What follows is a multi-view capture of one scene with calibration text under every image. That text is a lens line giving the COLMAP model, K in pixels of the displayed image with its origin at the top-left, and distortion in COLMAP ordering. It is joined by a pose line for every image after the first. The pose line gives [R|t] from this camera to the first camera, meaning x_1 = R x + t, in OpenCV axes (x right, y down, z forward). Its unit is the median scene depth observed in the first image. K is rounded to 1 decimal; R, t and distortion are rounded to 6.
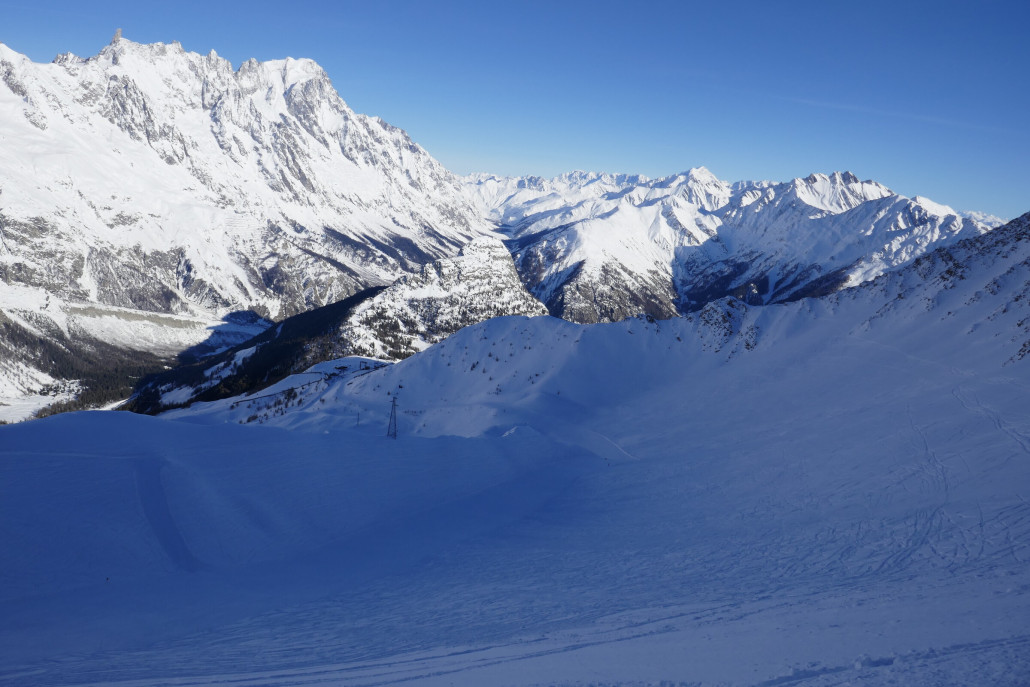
lens RADIAL K [[731.1, 0, 512.2], [0, 731.1, 338.3], [0, 0, 1]] dist [-0.027029, 0.001301]
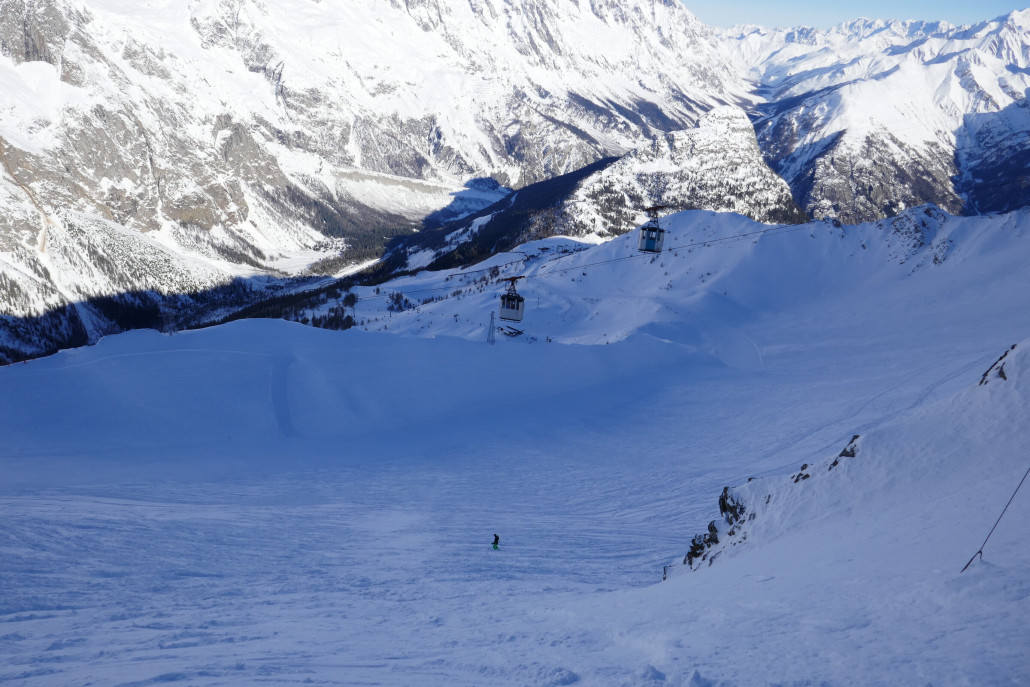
lens RADIAL K [[731.1, 0, 507.9], [0, 731.1, 340.9], [0, 0, 1]] dist [-0.027029, 0.001301]
pose [[0.944225, 0.095371, -0.315187, 0.010040], [-0.036242, 0.981425, 0.188393, -0.004080], [0.327299, -0.166462, 0.930143, -0.005991]]
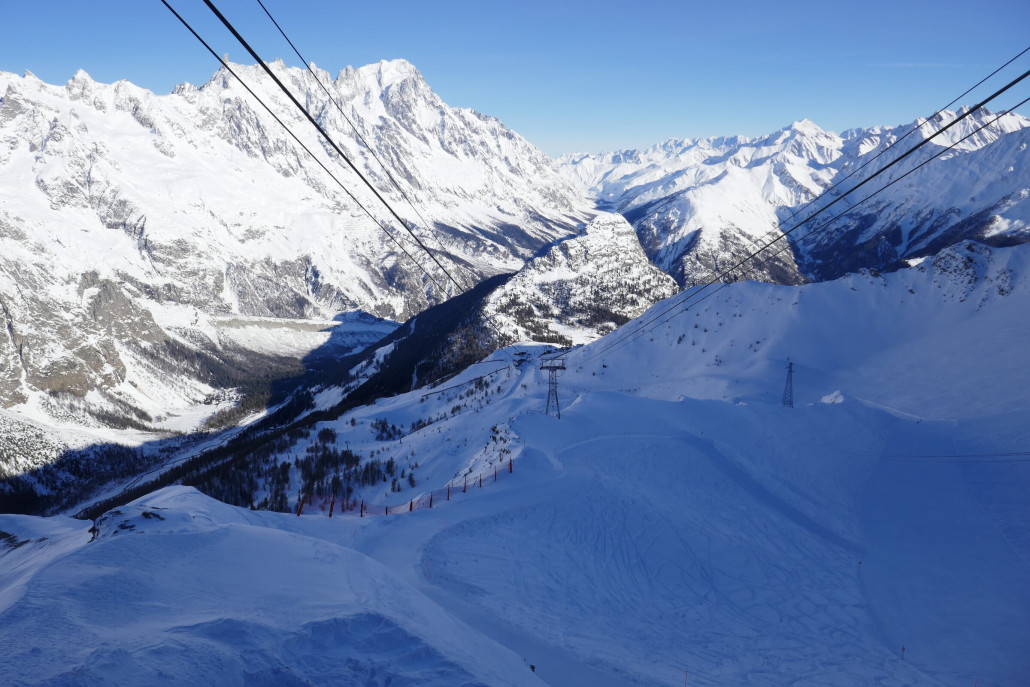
lens RADIAL K [[731.1, 0, 514.8], [0, 731.1, 340.6], [0, 0, 1]] dist [-0.027029, 0.001301]
pose [[0.986442, -0.080396, -0.143067, -0.014434], [0.084265, 0.996218, 0.021180, 0.000105], [0.140823, -0.032948, 0.989486, 0.001565]]
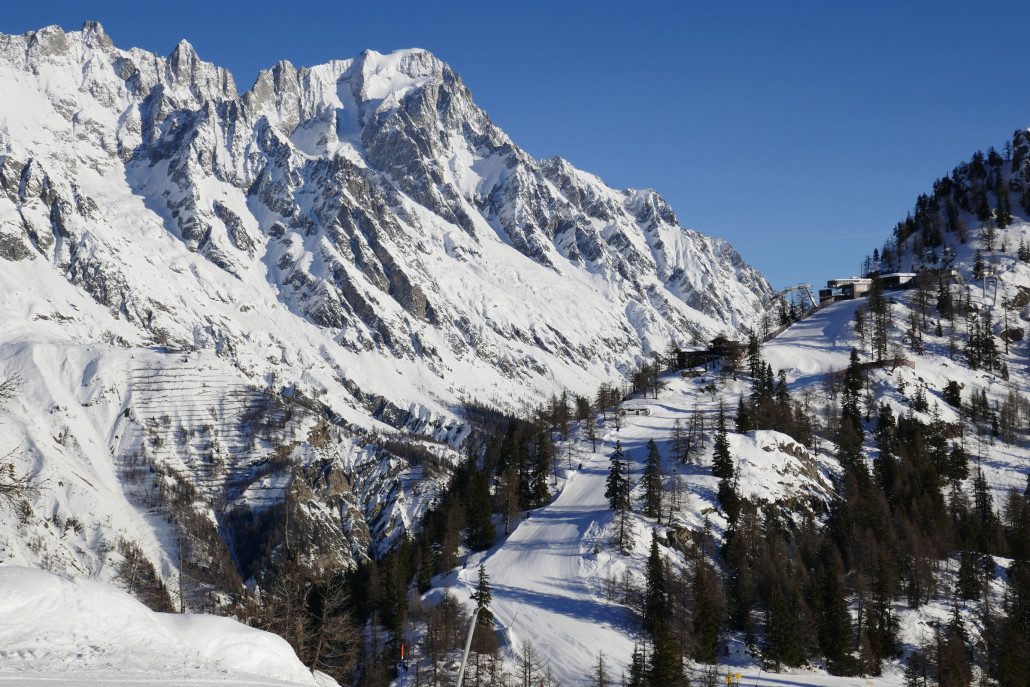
lens RADIAL K [[1599.2, 0, 513.3], [0, 1599.2, 342.8], [0, 0, 1]] dist [-0.143772, 0.000000]
pose [[0.964452, -0.134002, -0.227762, -0.067631], [0.078989, 0.968675, -0.235435, -0.005936], [0.252176, 0.209075, 0.944825, 0.318132]]
